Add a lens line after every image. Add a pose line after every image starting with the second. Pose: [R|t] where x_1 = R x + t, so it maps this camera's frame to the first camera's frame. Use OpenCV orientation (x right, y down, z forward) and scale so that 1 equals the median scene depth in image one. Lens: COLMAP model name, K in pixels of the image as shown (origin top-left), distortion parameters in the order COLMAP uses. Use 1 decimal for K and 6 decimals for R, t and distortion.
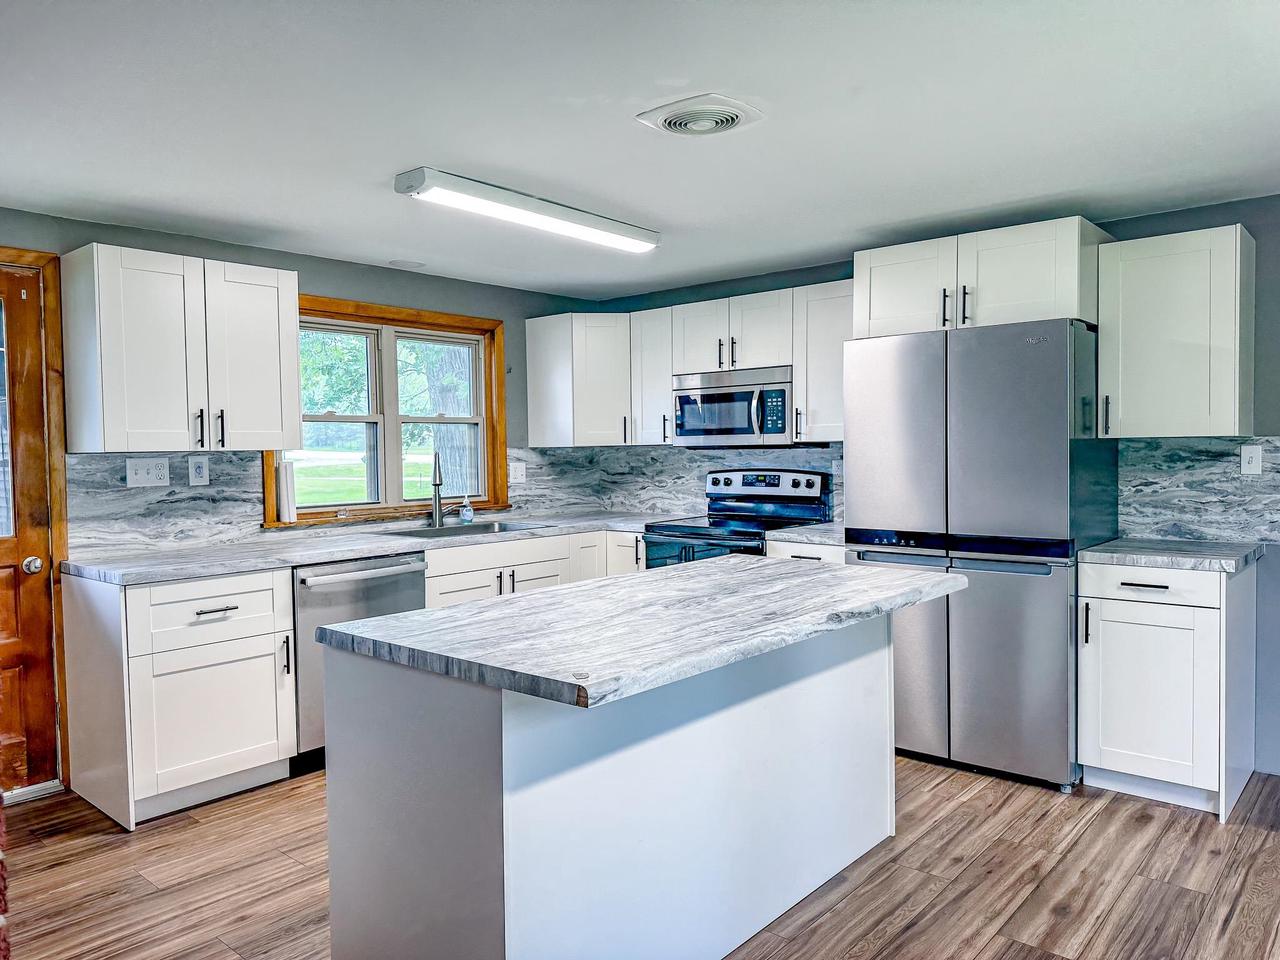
lens RADIAL K [[878.0, 0, 637.9], [0, 878.0, 479.8], [0, 0, 1]] dist [0.045261, -0.015854]
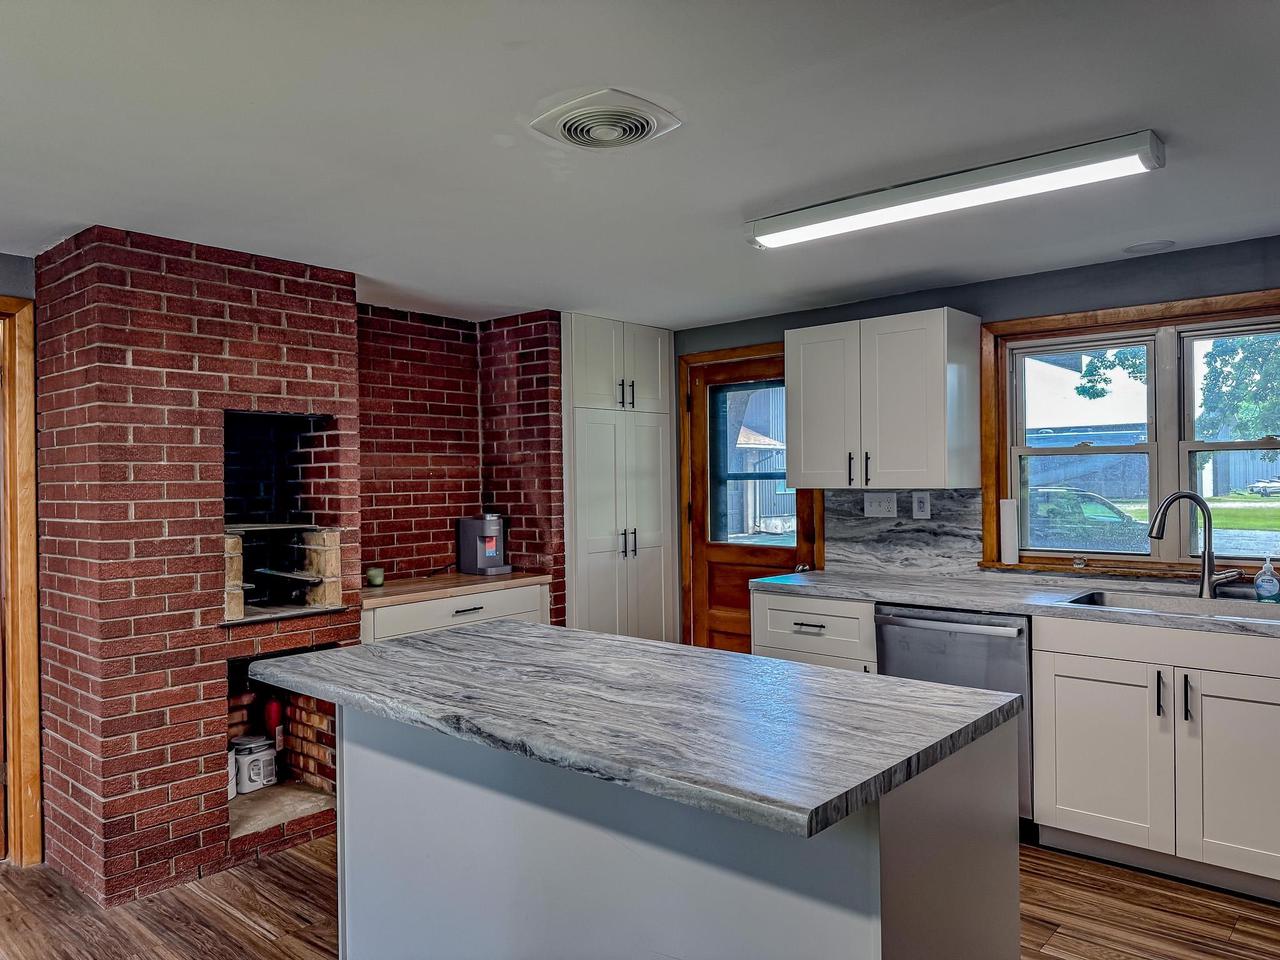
lens RADIAL K [[878.0, 0, 644.7], [0, 878.0, 478.4], [0, 0, 1]] dist [0.045261, -0.015854]
pose [[0.029416, 0.012961, -0.999483, 0.578161], [-0.027914, 0.999537, 0.012140, -0.047055], [0.999177, 0.027543, 0.029764, 0.631521]]
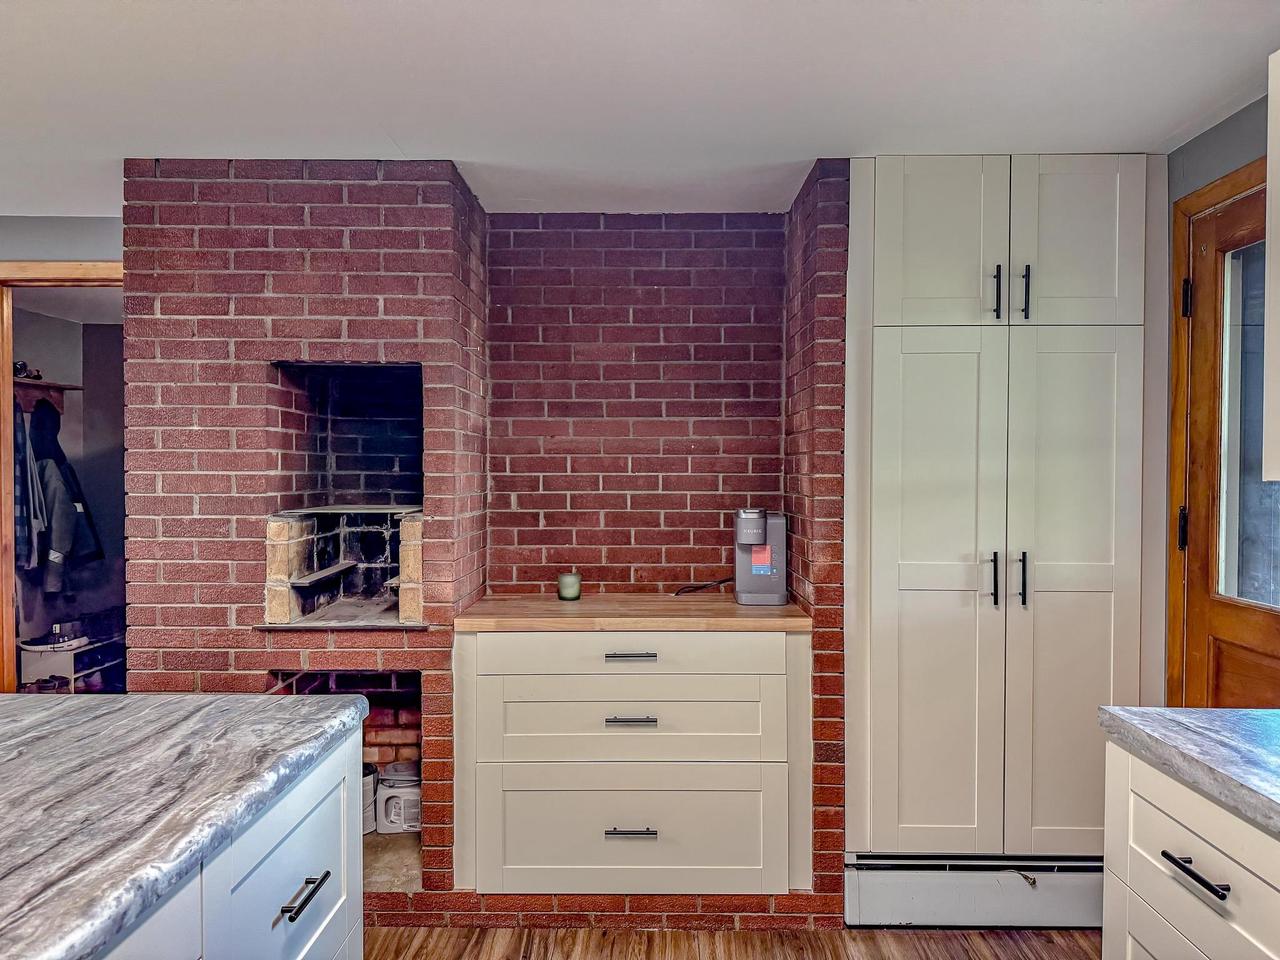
lens RADIAL K [[878.0, 0, 639.7], [0, 878.0, 482.8], [0, 0, 1]] dist [0.045261, -0.015854]
pose [[-0.741653, 0.022675, -0.670400, 0.247591], [-0.020023, 0.998235, 0.055915, -0.044286], [0.670485, 0.054893, -0.739890, 0.805953]]
